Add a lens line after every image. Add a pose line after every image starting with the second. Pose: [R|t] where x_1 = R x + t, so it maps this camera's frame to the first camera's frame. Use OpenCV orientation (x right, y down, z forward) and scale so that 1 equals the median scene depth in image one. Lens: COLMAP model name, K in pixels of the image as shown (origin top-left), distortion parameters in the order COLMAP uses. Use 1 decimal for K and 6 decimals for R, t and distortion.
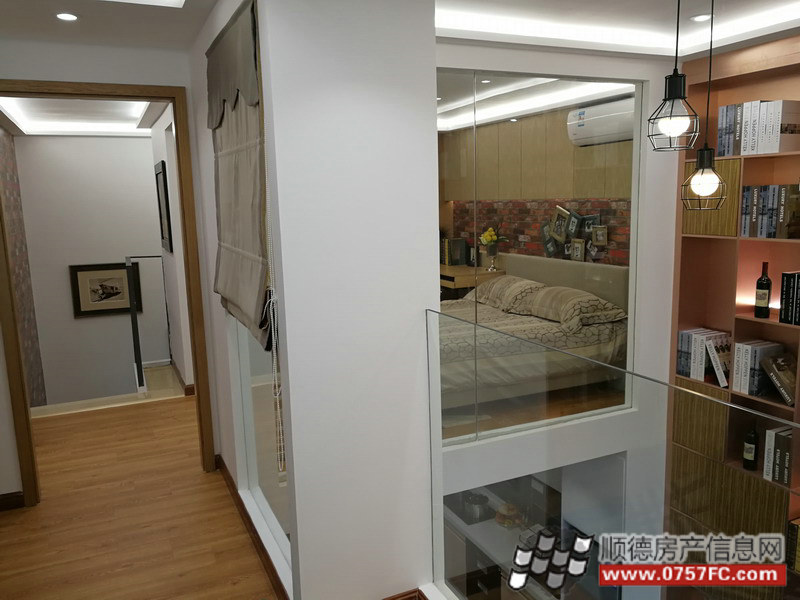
lens RADIAL K [[648.5, 0, 403.4], [0, 648.5, 300.8], [0, 0, 1]] dist [0.036880, -0.063824]
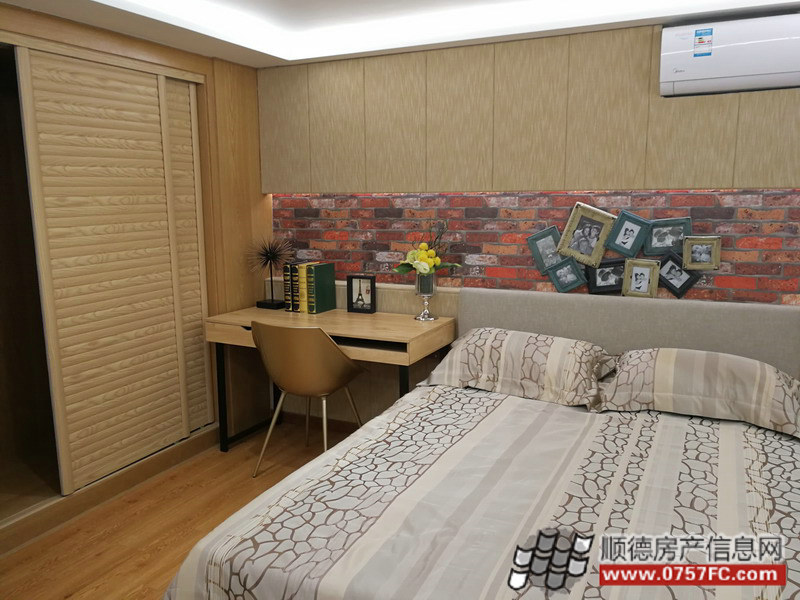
lens RADIAL K [[648.5, 0, 403.4], [0, 648.5, 300.8], [0, 0, 1]] dist [0.036880, -0.063824]
pose [[0.769467, -0.082863, 0.633289, -0.355699], [0.088230, 0.995832, 0.023098, -0.121573], [-0.632563, 0.038102, 0.773571, 0.922721]]
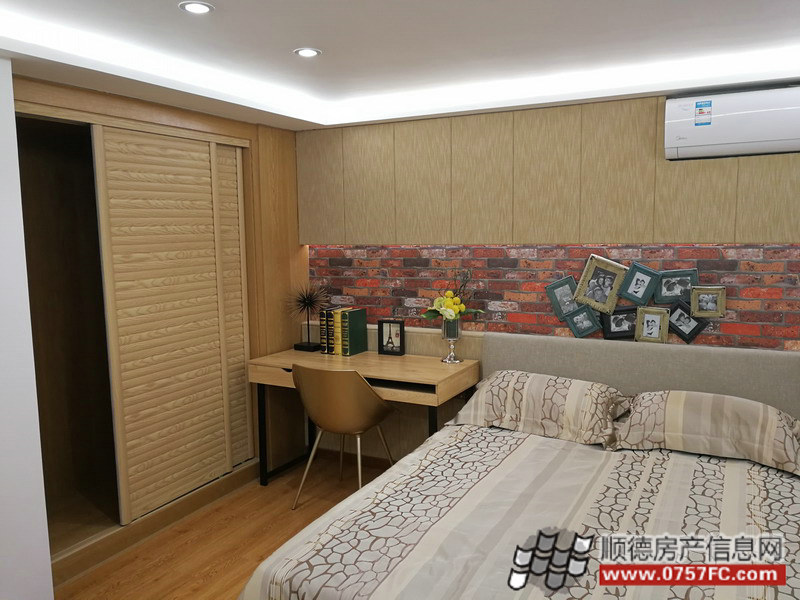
lens RADIAL K [[648.5, 0, 403.4], [0, 648.5, 300.8], [0, 0, 1]] dist [0.036880, -0.063824]
pose [[0.788095, -0.052740, 0.613290, -0.408568], [0.090210, 0.995461, -0.030318, -0.139681], [-0.608908, 0.079218, 0.789275, 0.874109]]
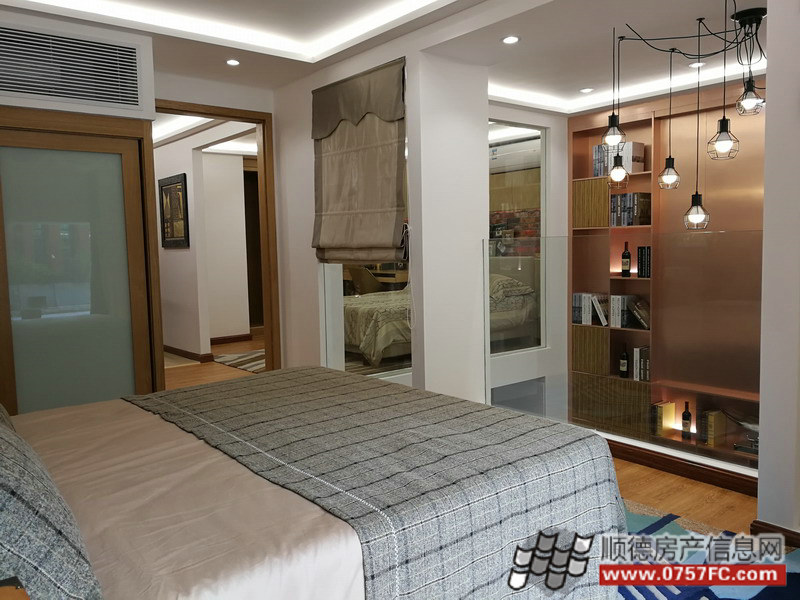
lens RADIAL K [[661.7, 0, 401.3], [0, 661.7, 295.2], [0, 0, 1]] dist [0.040129, 0.000247]
pose [[0.967509, -0.011599, 0.252572, -0.360721], [0.034777, 0.995557, -0.087501, 0.179300], [-0.250435, 0.093442, 0.963614, -0.385022]]
